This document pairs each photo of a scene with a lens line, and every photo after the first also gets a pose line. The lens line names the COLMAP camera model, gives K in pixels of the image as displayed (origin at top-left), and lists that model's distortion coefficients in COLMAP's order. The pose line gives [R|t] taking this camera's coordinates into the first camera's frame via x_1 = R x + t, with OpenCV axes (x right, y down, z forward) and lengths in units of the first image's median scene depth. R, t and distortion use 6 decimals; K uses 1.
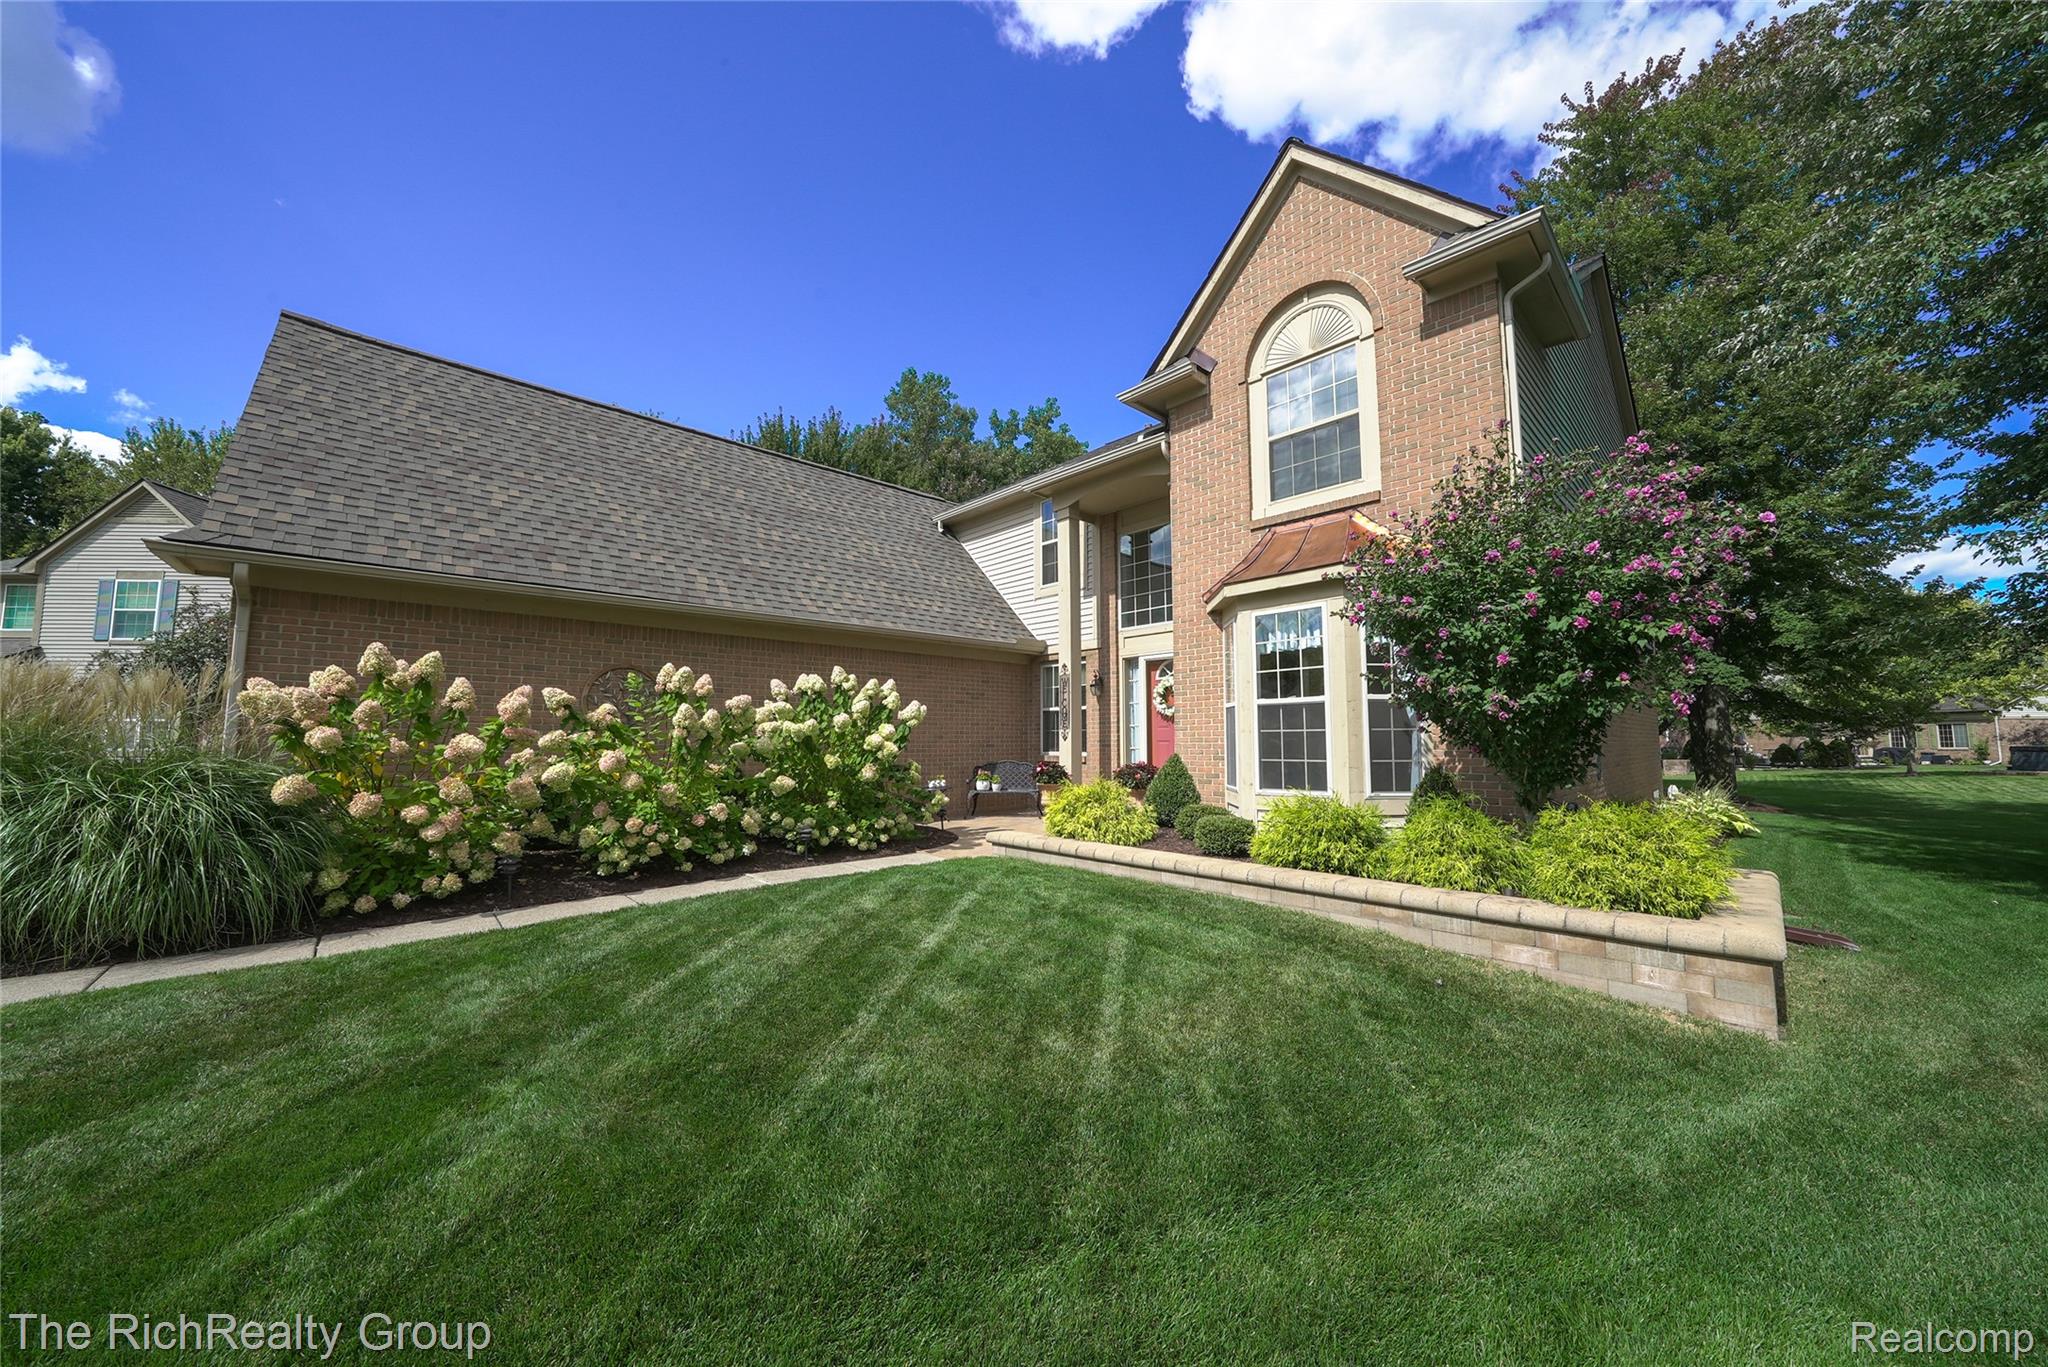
lens RADIAL K [[702.4, 0, 1022.6], [0, 702.4, 686.3], [0, 0, 1]] dist [-0.014163, -0.000066]
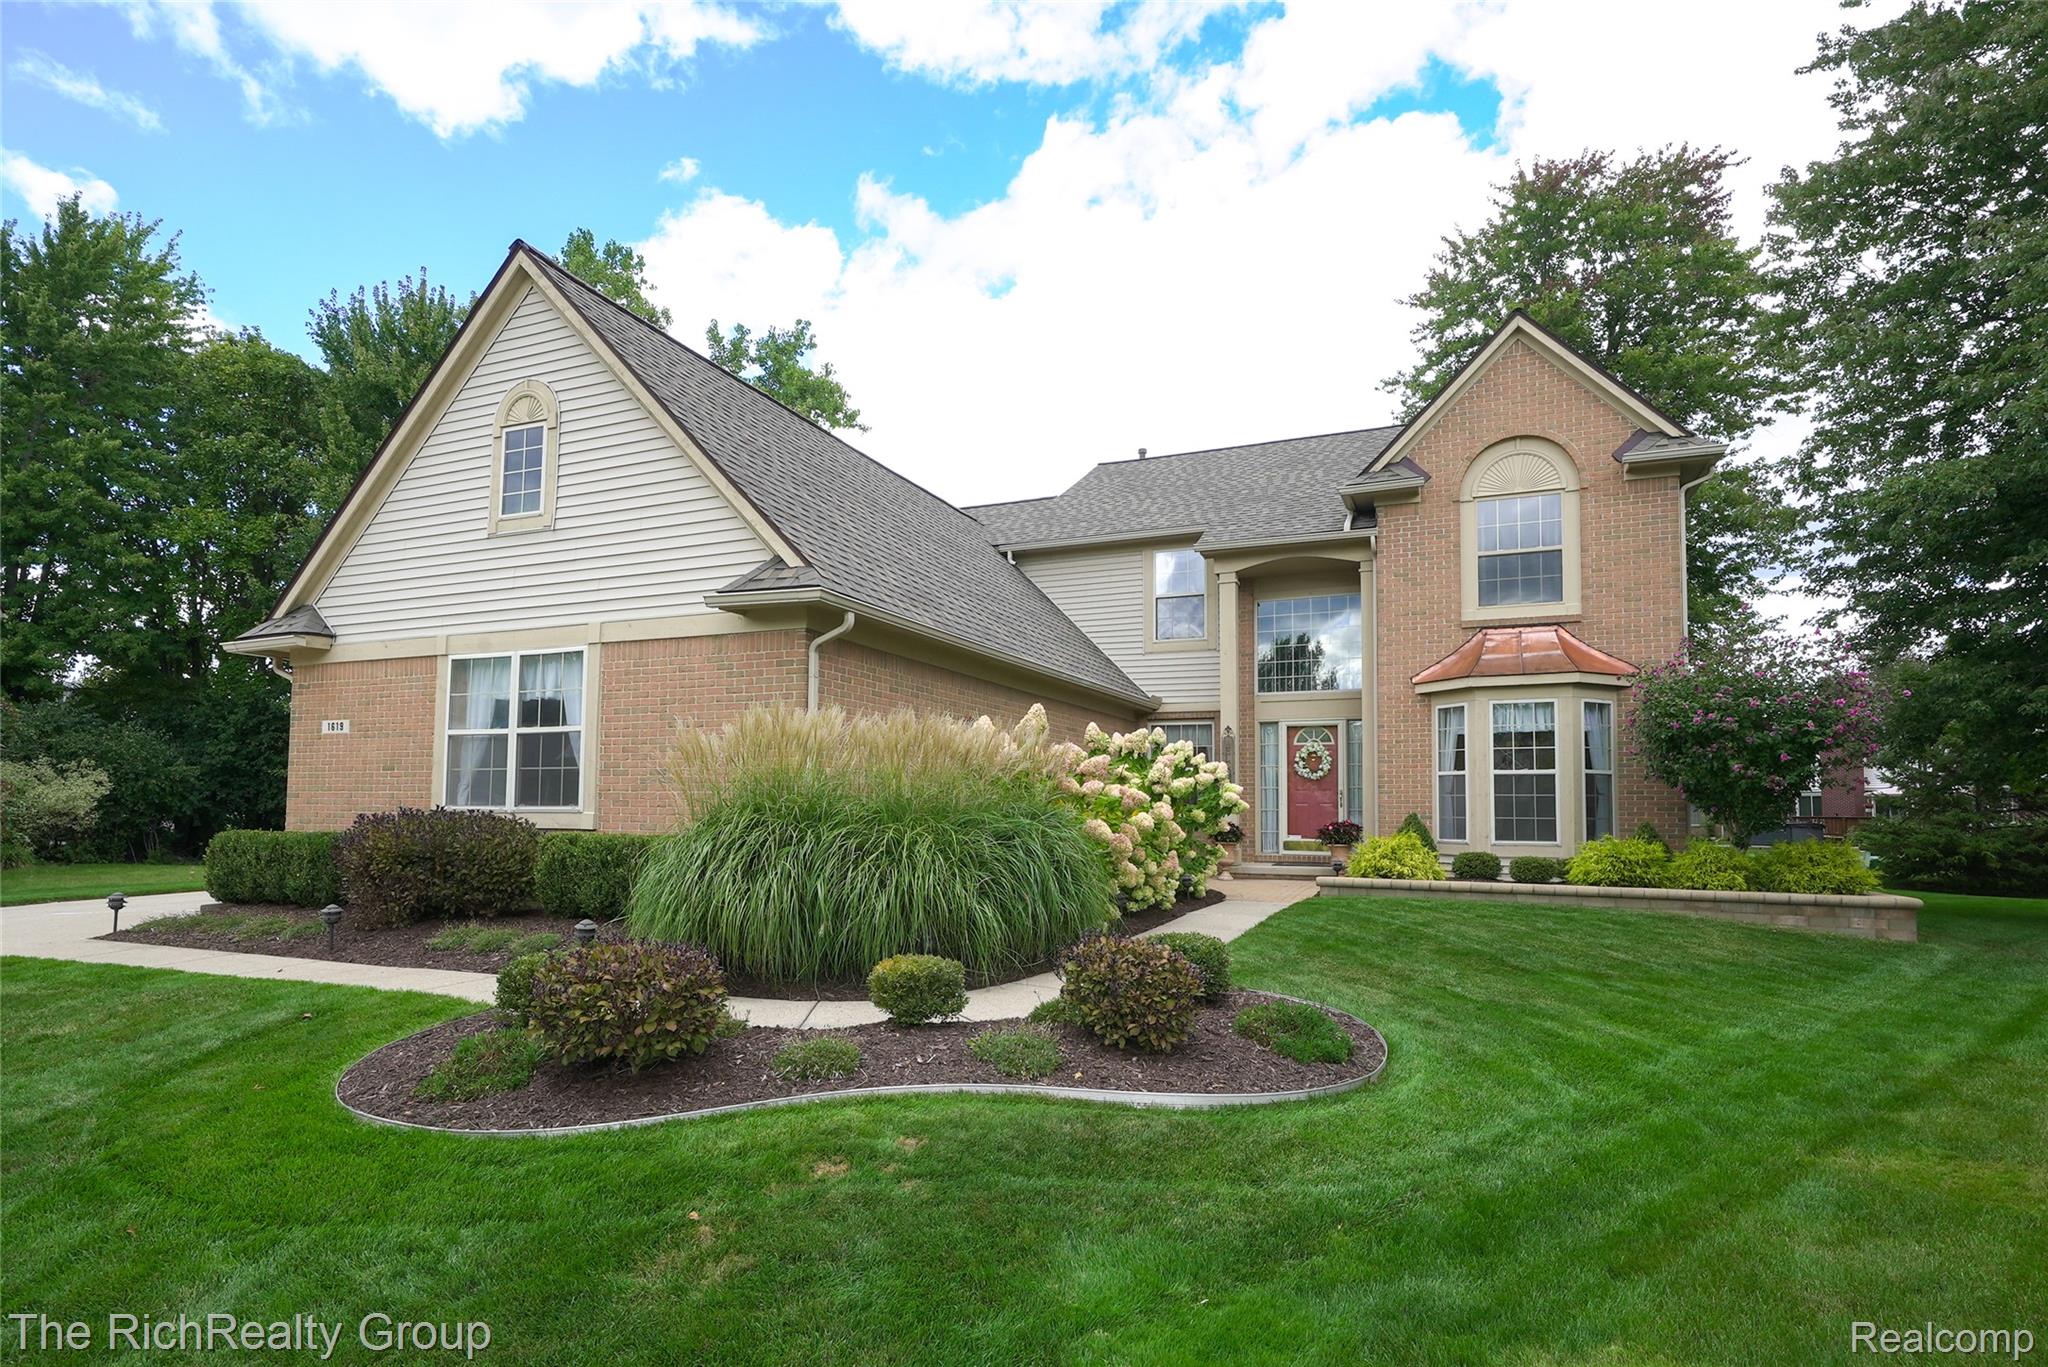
lens RADIAL K [[995.3, 0, 1037.4], [0, 995.3, 747.8], [0, 0, 1]] dist [0.013286, 0.000185]
pose [[0.930166, 0.035032, 0.365465, -1.077574], [-0.041258, 0.999106, 0.009237, -0.003654], [-0.364815, -0.023670, 0.930779, -0.368181]]
